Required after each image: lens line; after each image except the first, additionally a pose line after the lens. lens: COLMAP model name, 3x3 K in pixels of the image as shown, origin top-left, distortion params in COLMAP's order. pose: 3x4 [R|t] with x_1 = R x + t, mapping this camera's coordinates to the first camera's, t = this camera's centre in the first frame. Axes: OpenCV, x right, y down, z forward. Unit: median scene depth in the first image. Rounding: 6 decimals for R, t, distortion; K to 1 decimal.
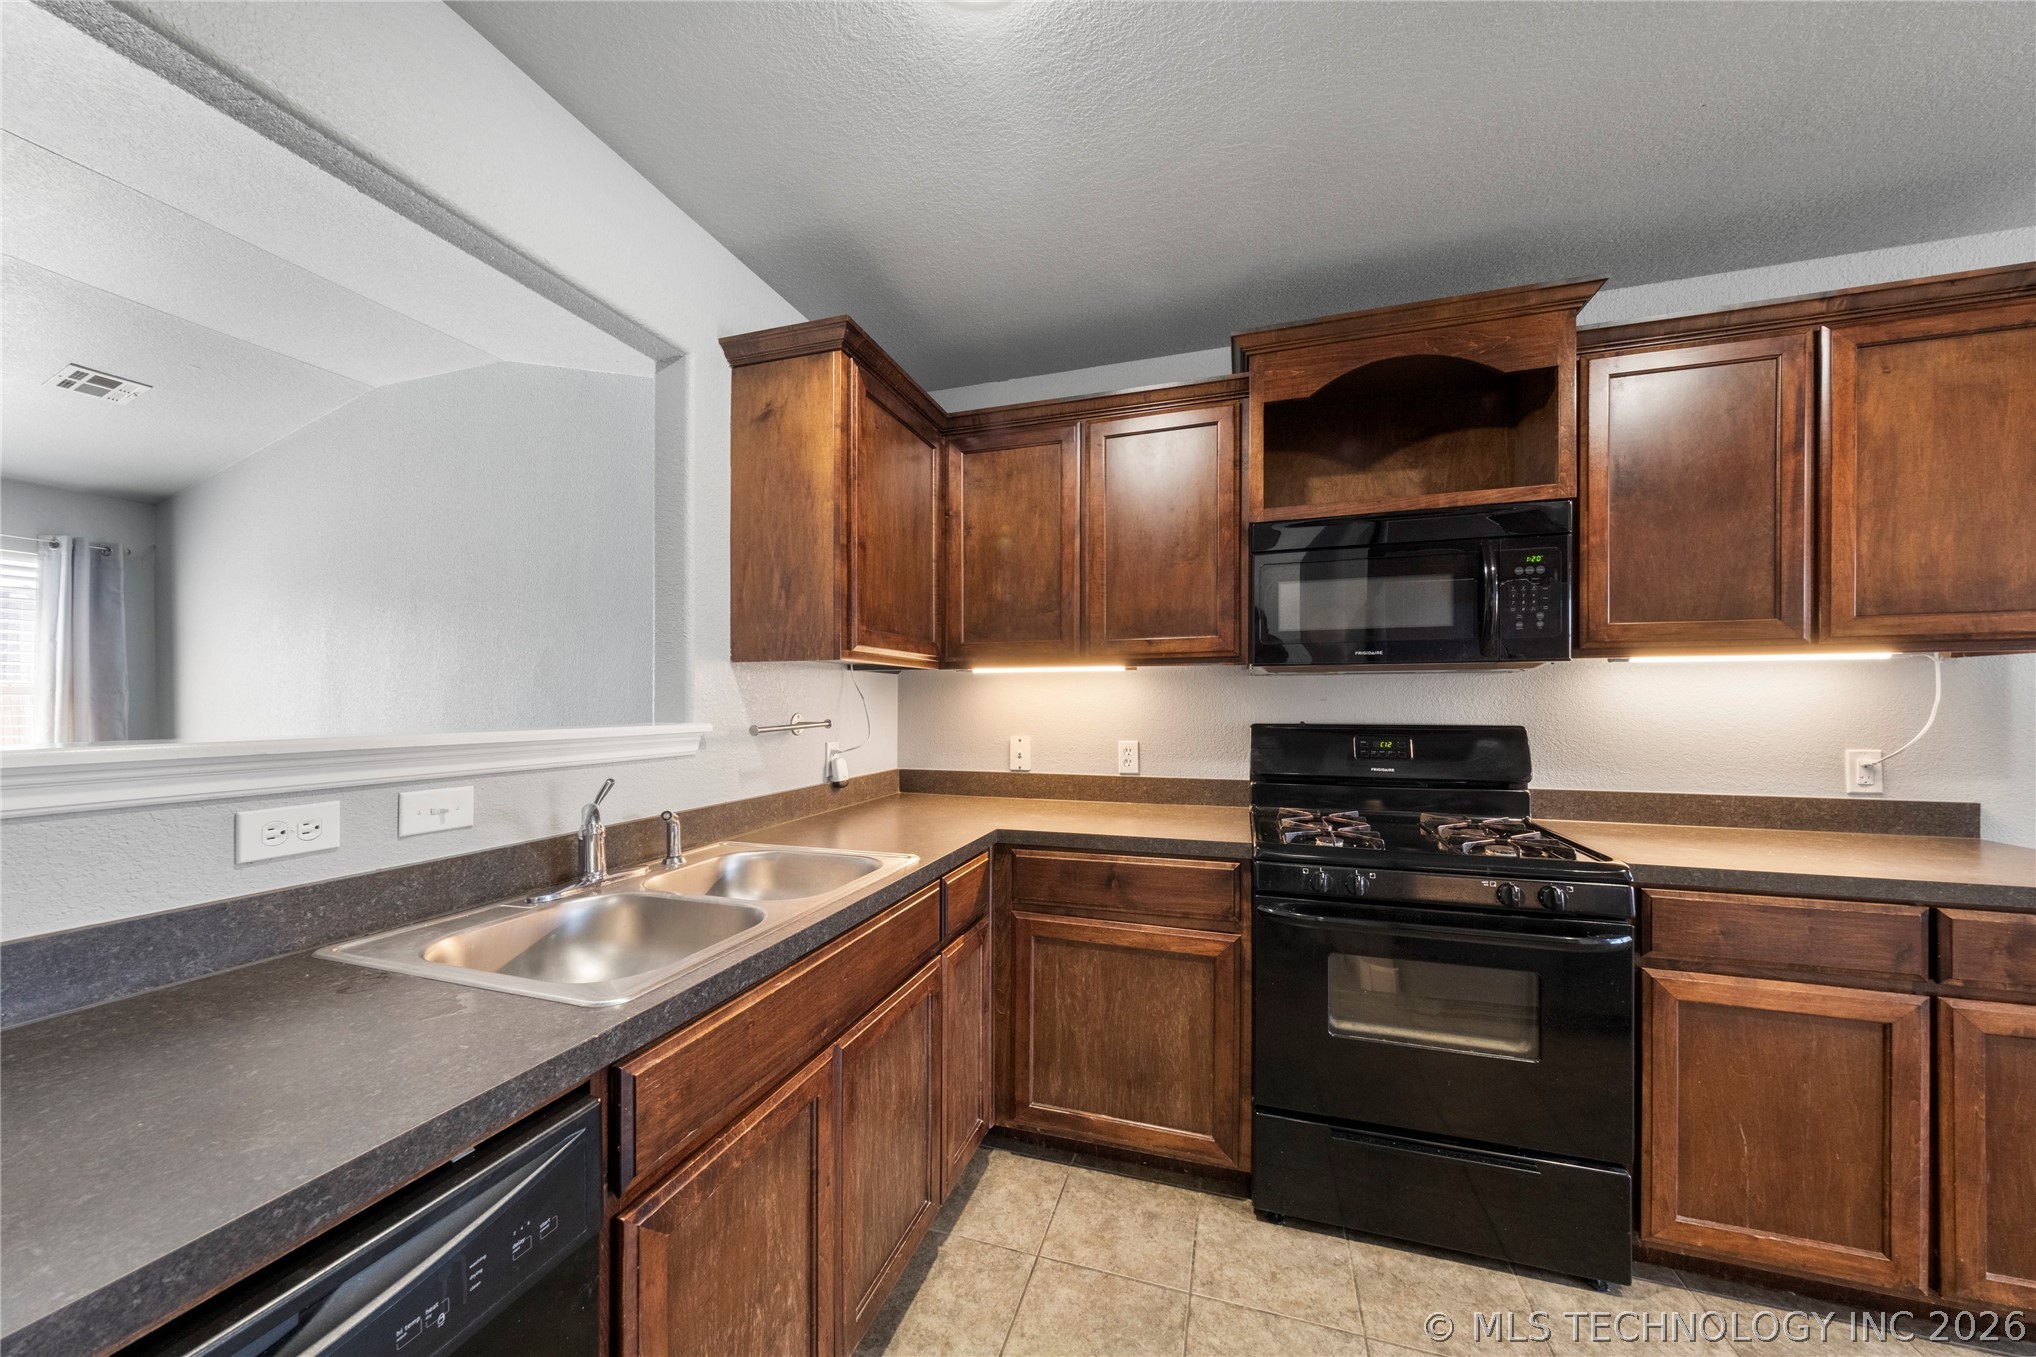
lens RADIAL K [[698.8, 0, 1015.1], [0, 698.8, 704.5], [0, 0, 1]] dist [-0.004253, 0.001274]
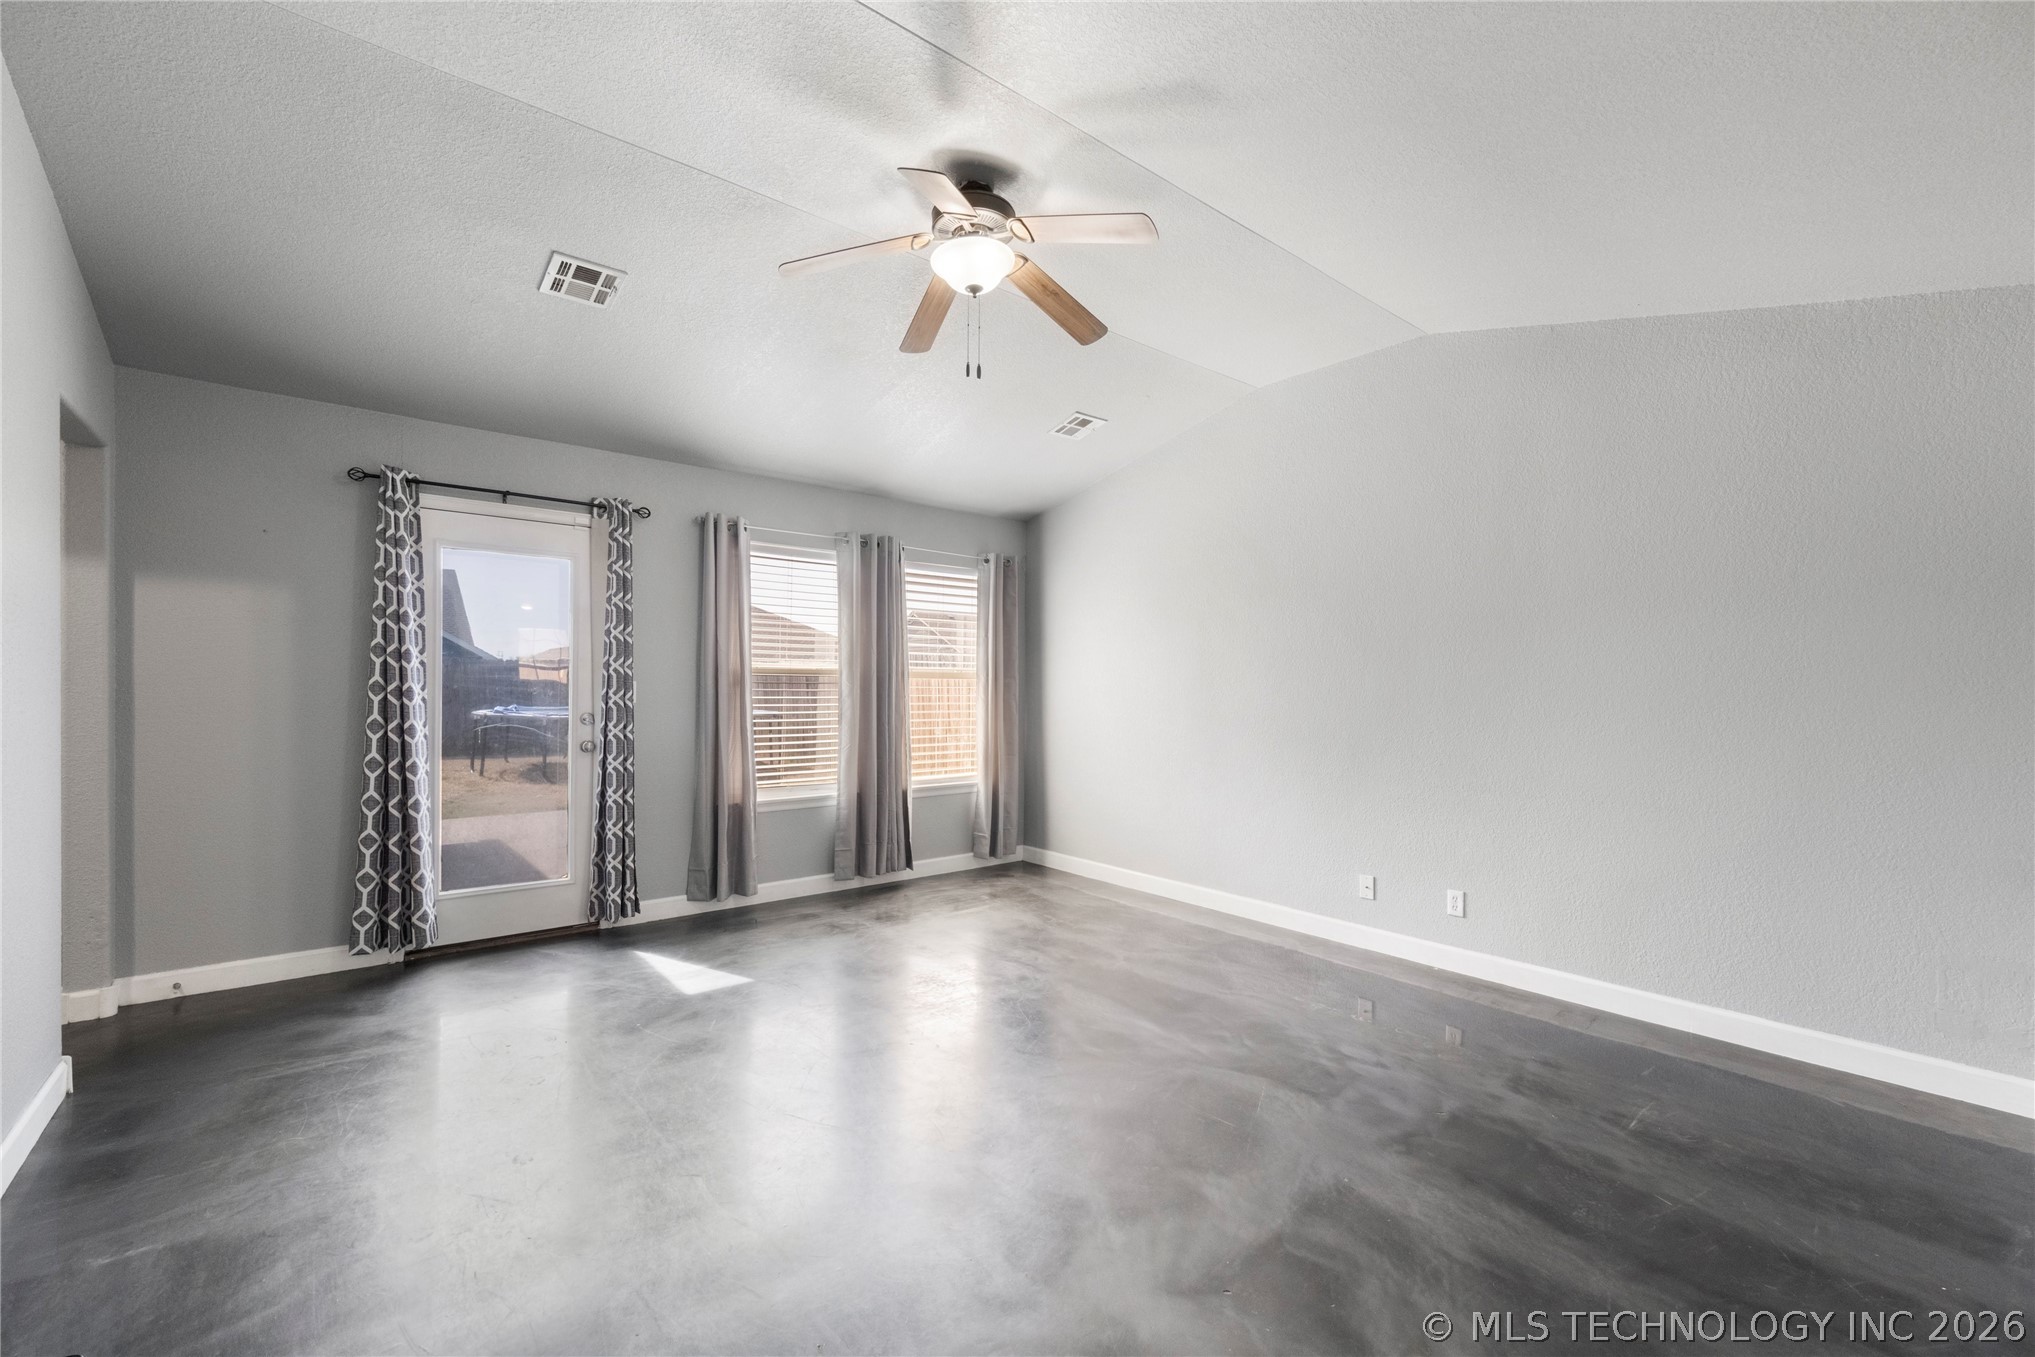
lens RADIAL K [[856.0, 0, 1024.2], [0, 856.0, 695.4], [0, 0, 1]] dist [0.003226, -0.000397]
pose [[0.840646, 0.012309, -0.541445, -1.044524], [-0.012917, 0.999913, 0.002676, 0.014431], [0.541431, 0.004744, 0.840732, -0.539187]]
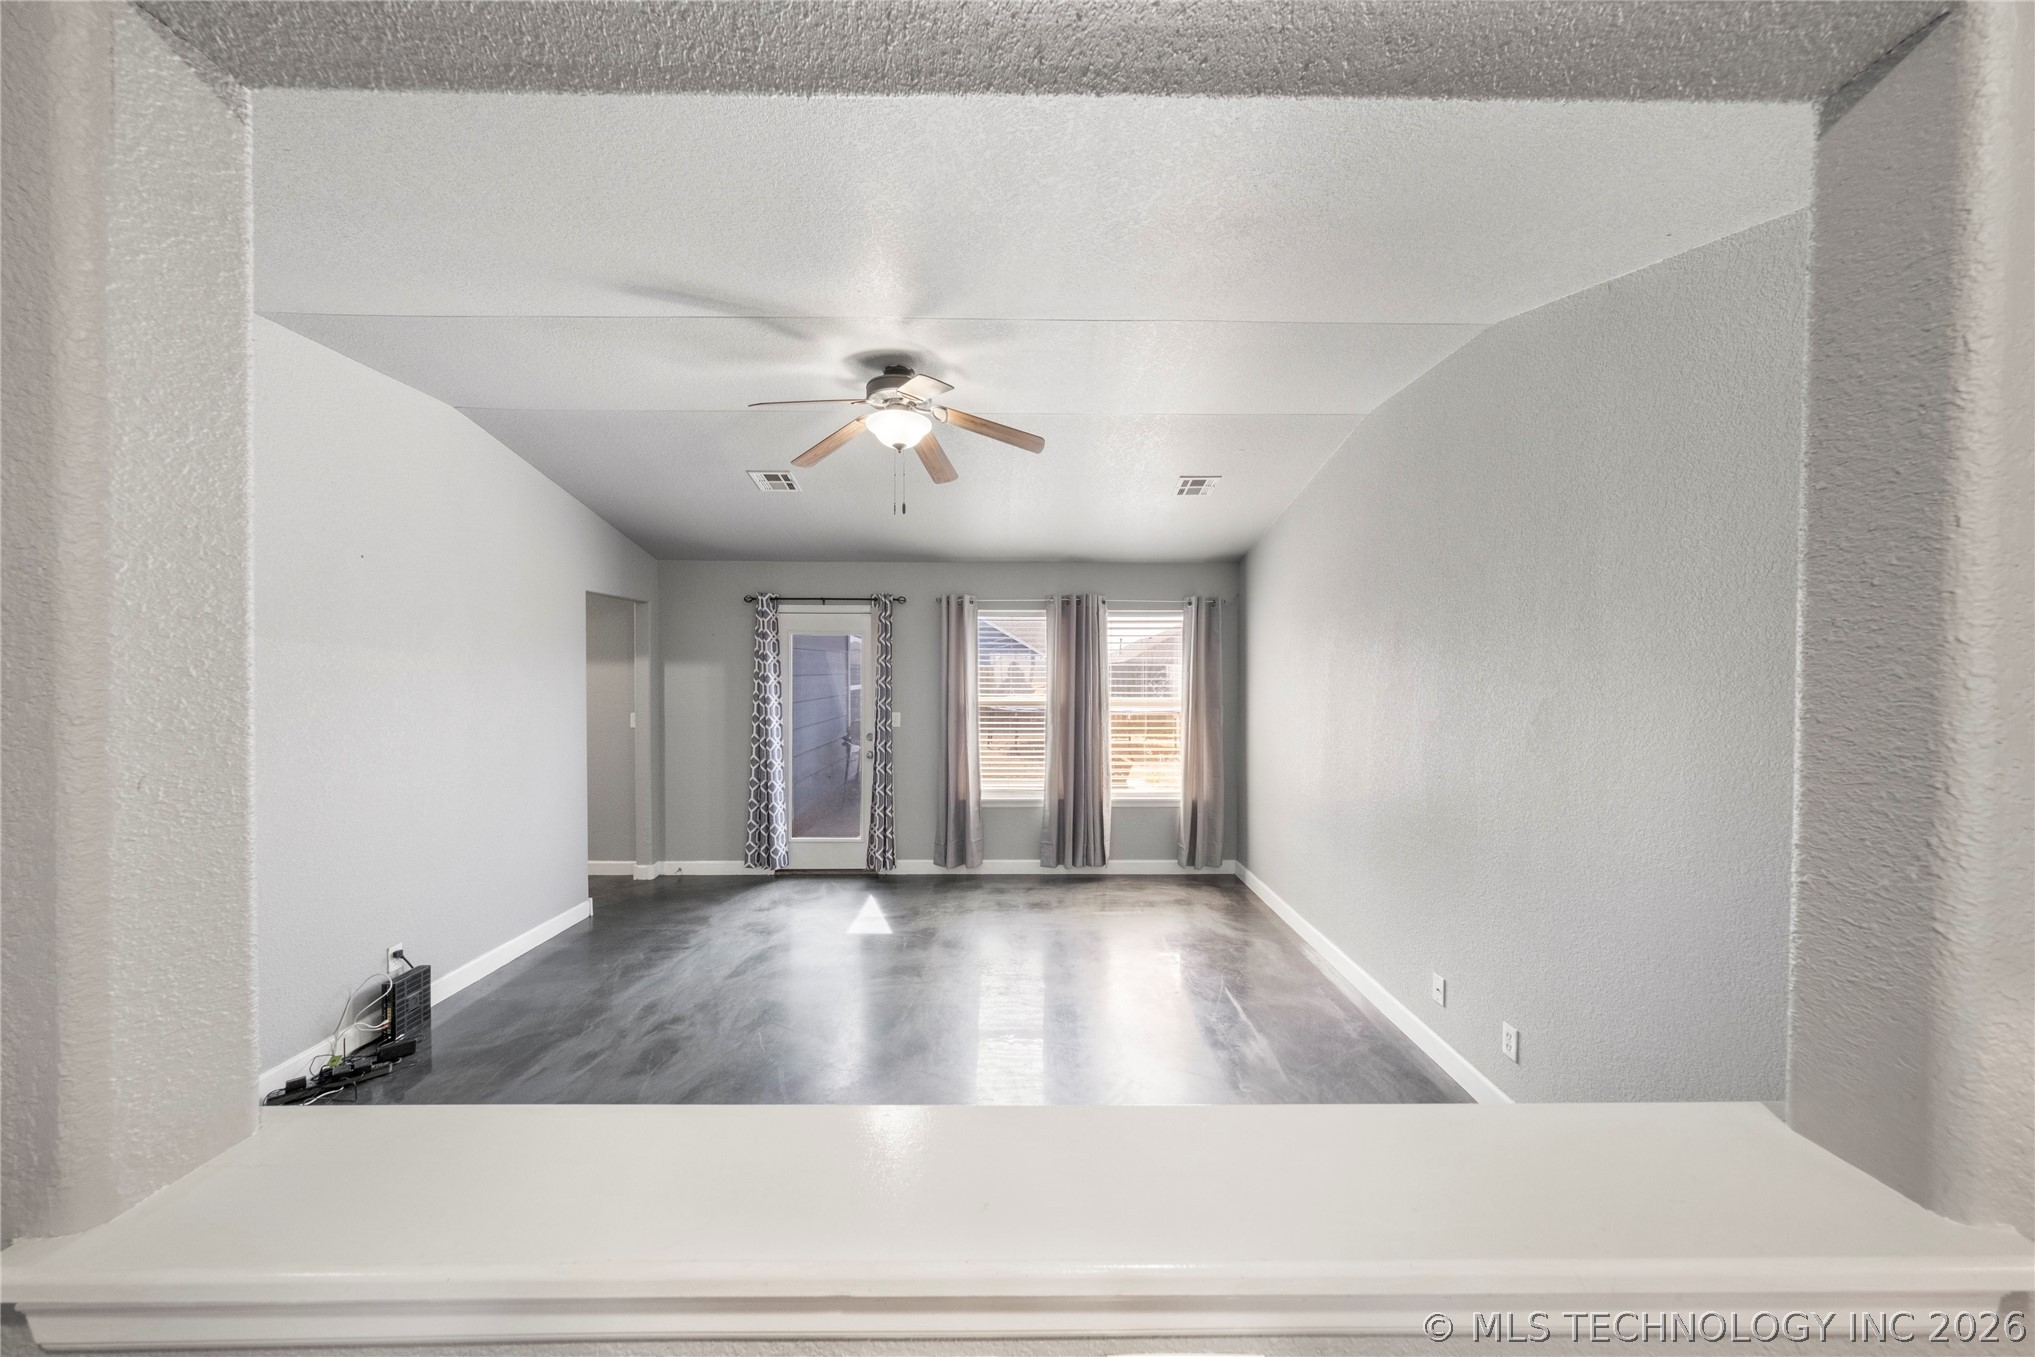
lens RADIAL K [[698.4, 0, 1017.7], [0, 698.4, 672.5], [0, 0, 1]] dist [-0.004253, 0.001274]
pose [[0.308043, 0.007384, -0.951344, -0.294732], [-0.008118, 0.999954, 0.005132, -0.199580], [0.951338, 0.006142, 0.308088, 0.496531]]
